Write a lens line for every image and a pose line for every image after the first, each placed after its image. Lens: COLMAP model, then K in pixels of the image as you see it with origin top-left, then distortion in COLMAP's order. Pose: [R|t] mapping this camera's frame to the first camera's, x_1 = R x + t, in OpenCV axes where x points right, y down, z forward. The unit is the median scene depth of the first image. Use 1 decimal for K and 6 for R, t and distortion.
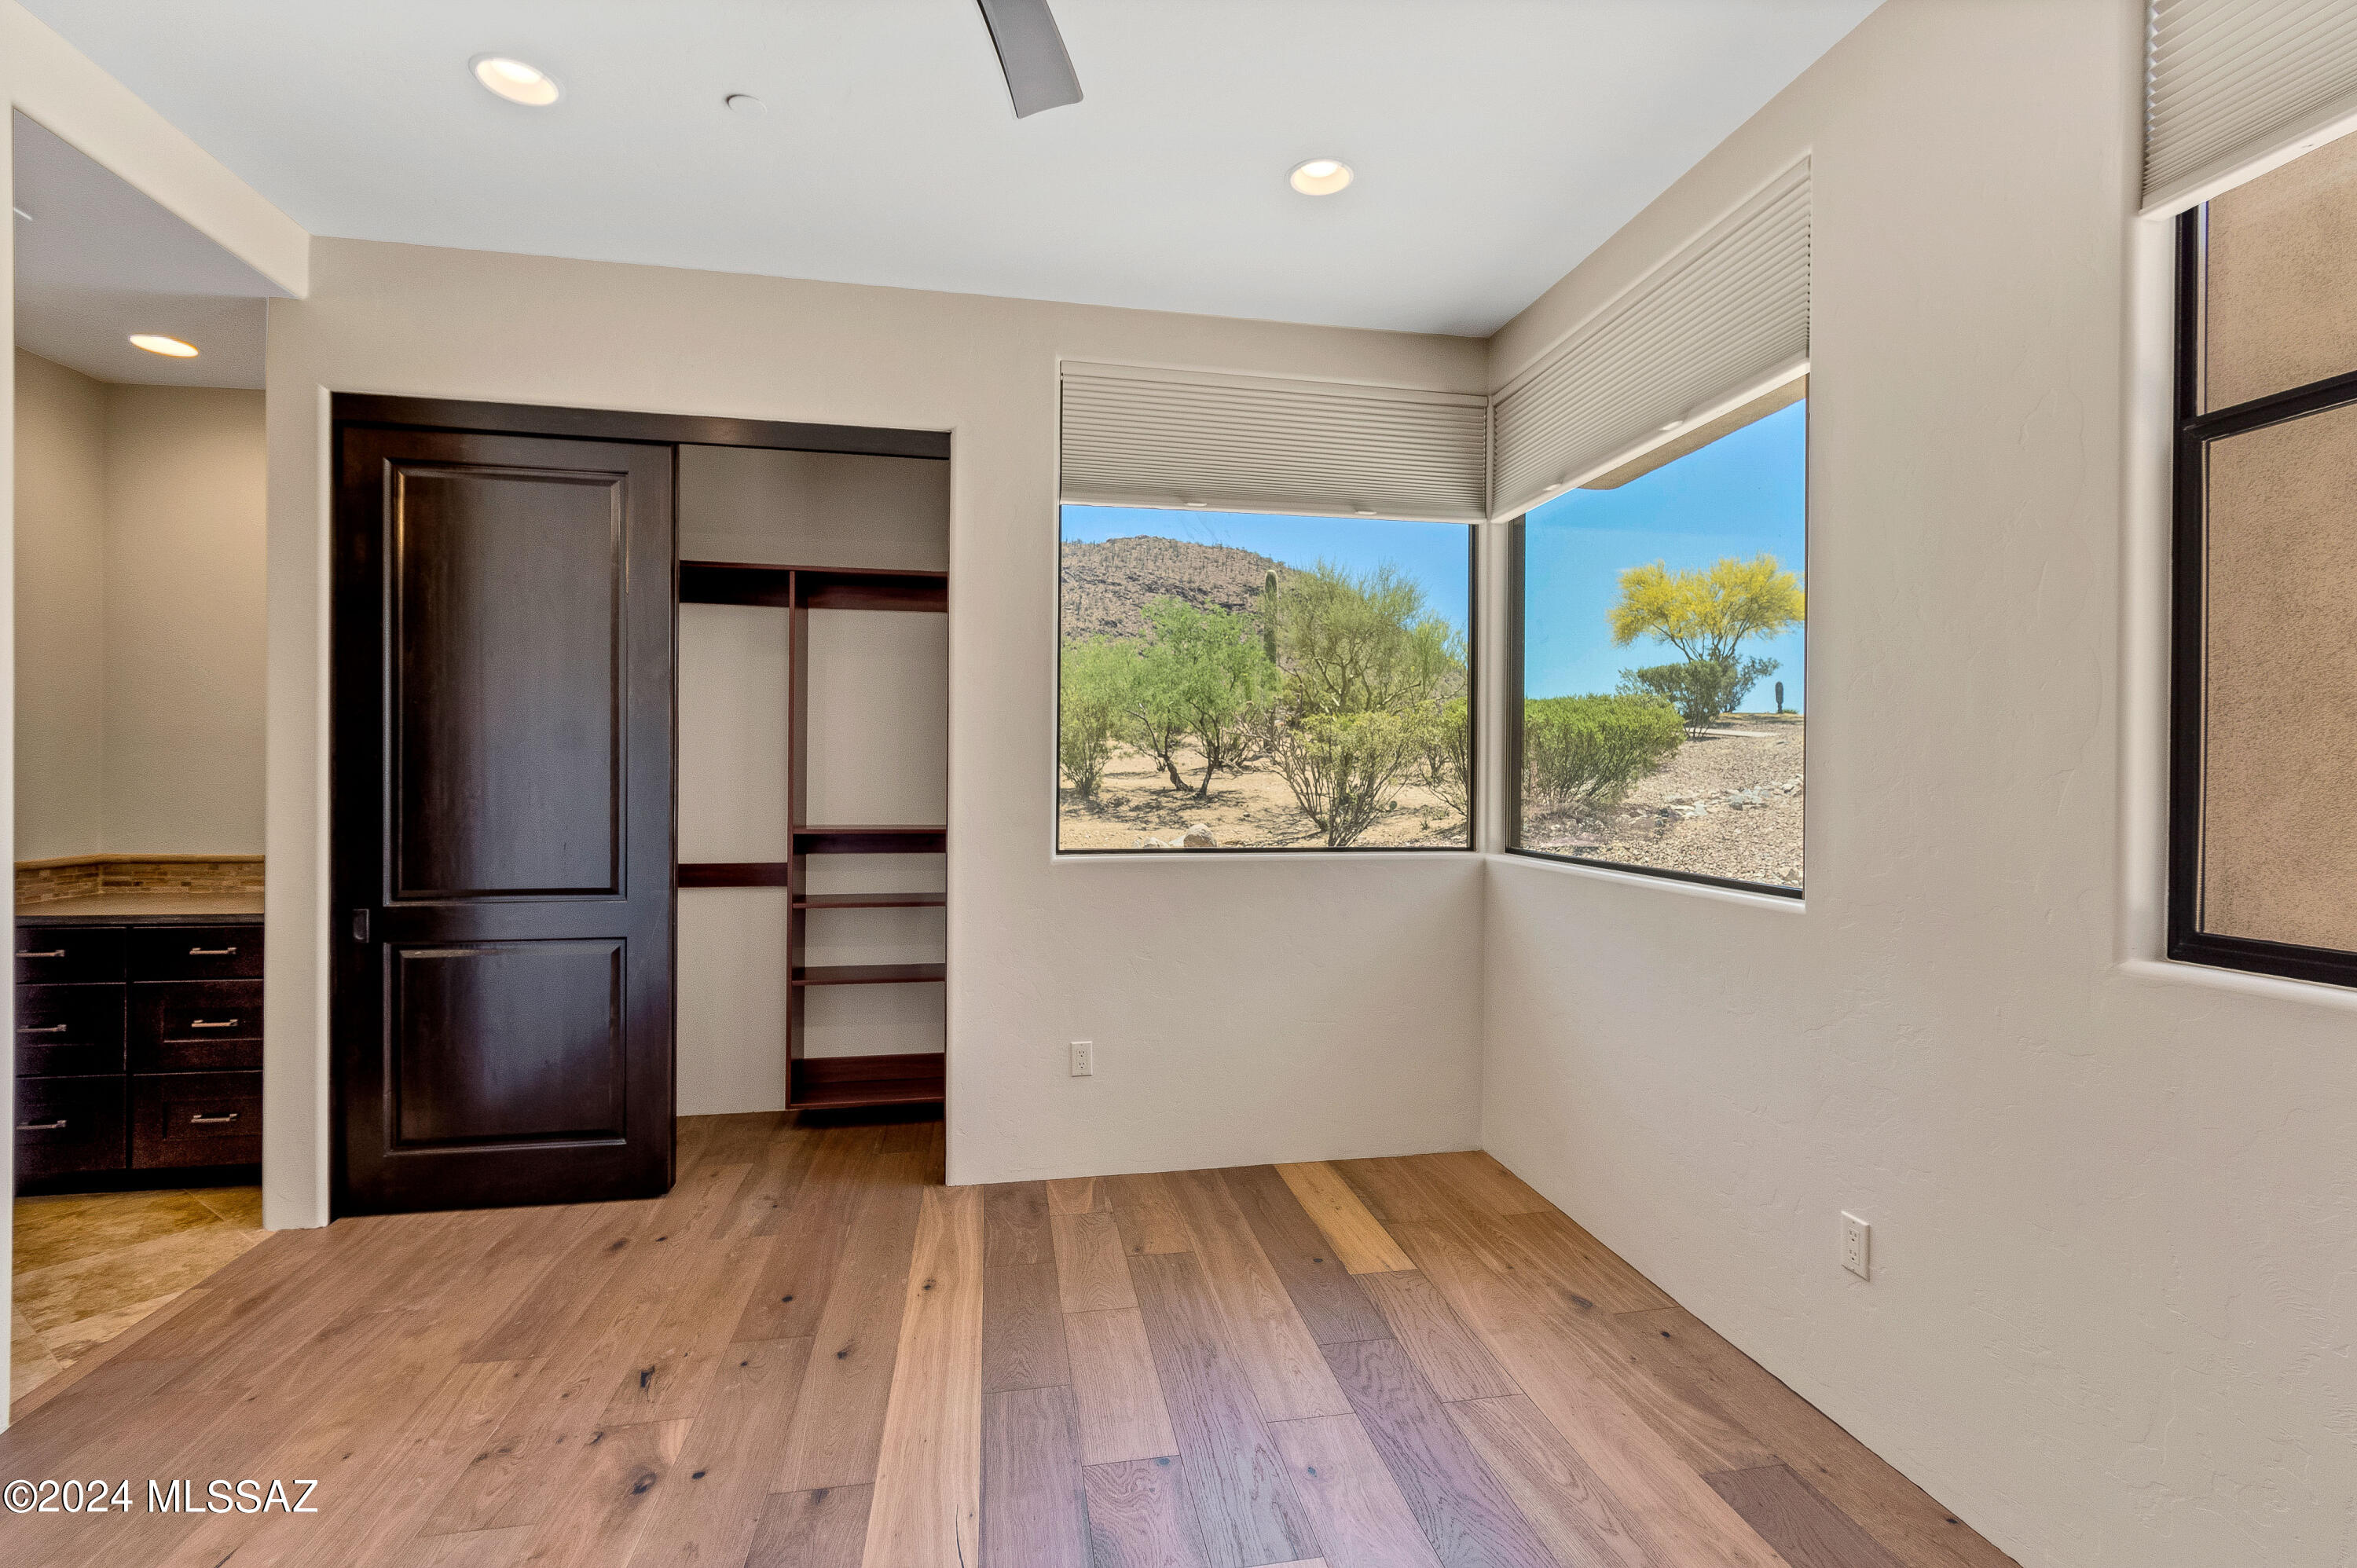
lens RADIAL K [[1140.6, 0, 1177.8], [0, 1140.6, 783.8], [0, 0, 1]] dist [0.001896, -0.003195]
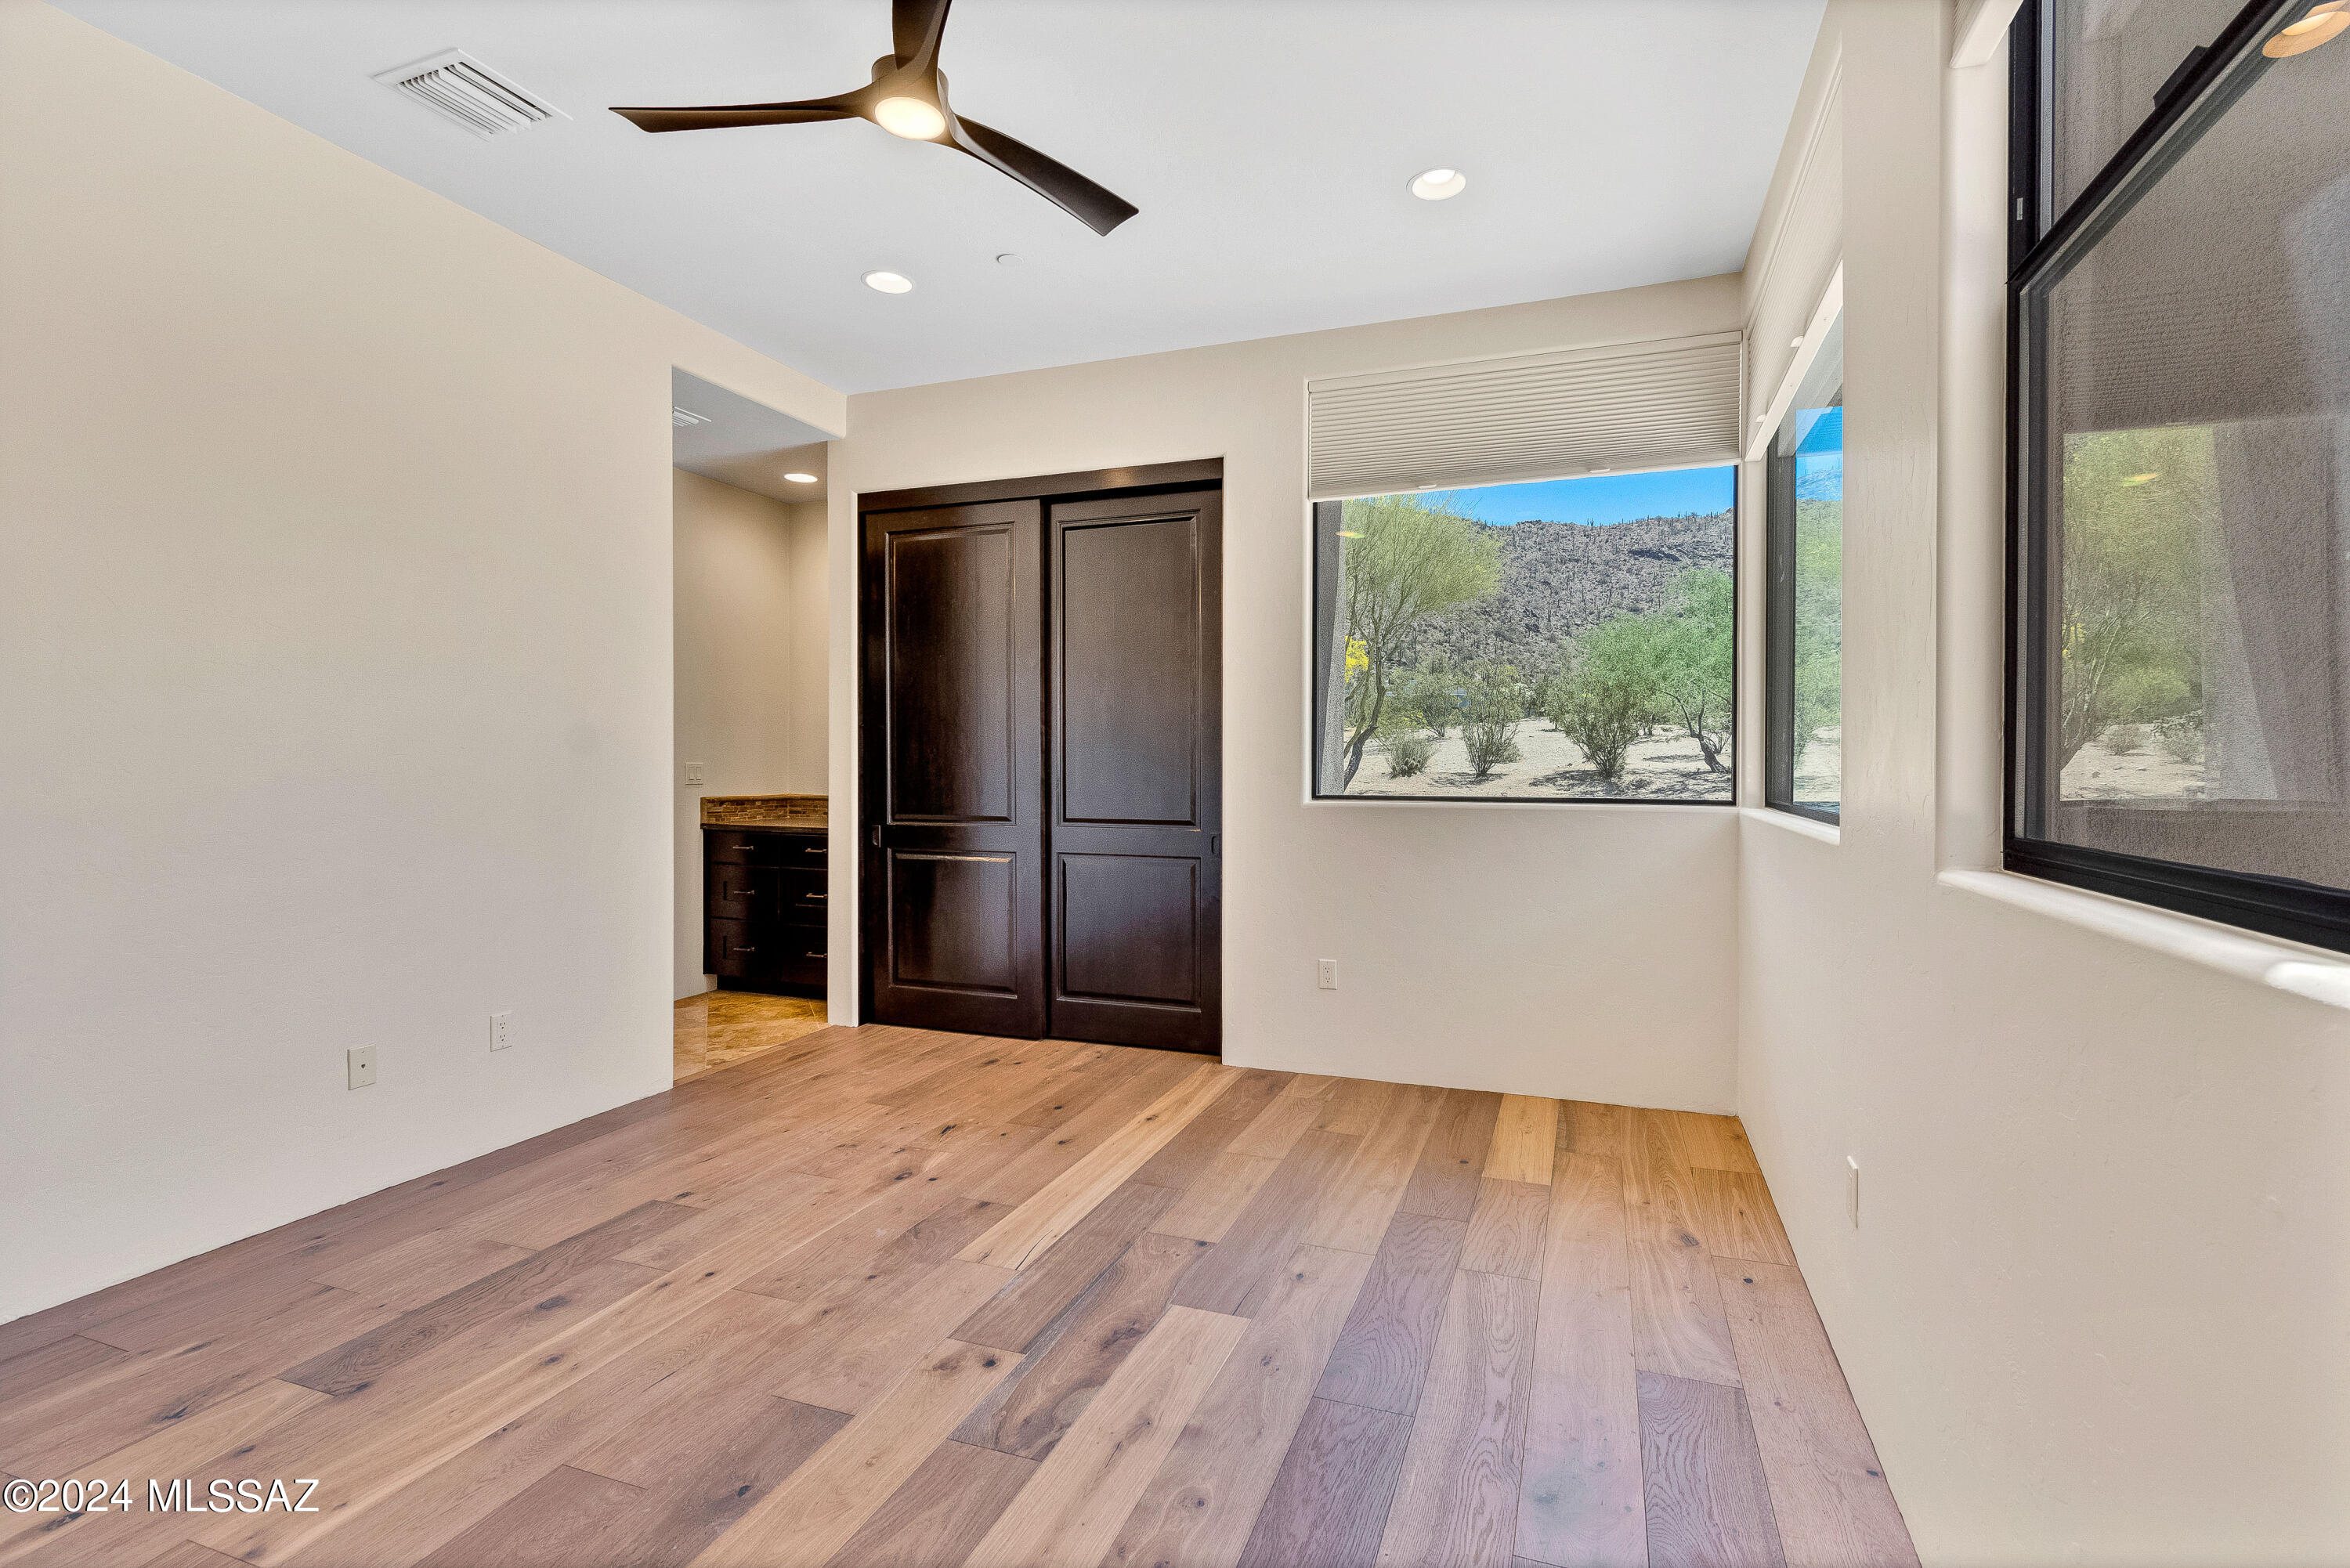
lens RADIAL K [[1137.2, 0, 1181.2], [0, 1137.2, 781.5], [0, 0, 1]] dist [0.001896, -0.003195]
pose [[0.840637, 0.003467, -0.541587, 0.478672], [-0.003941, 0.999992, 0.000285, 0.050093], [0.541584, 0.001894, 0.840645, -0.071209]]
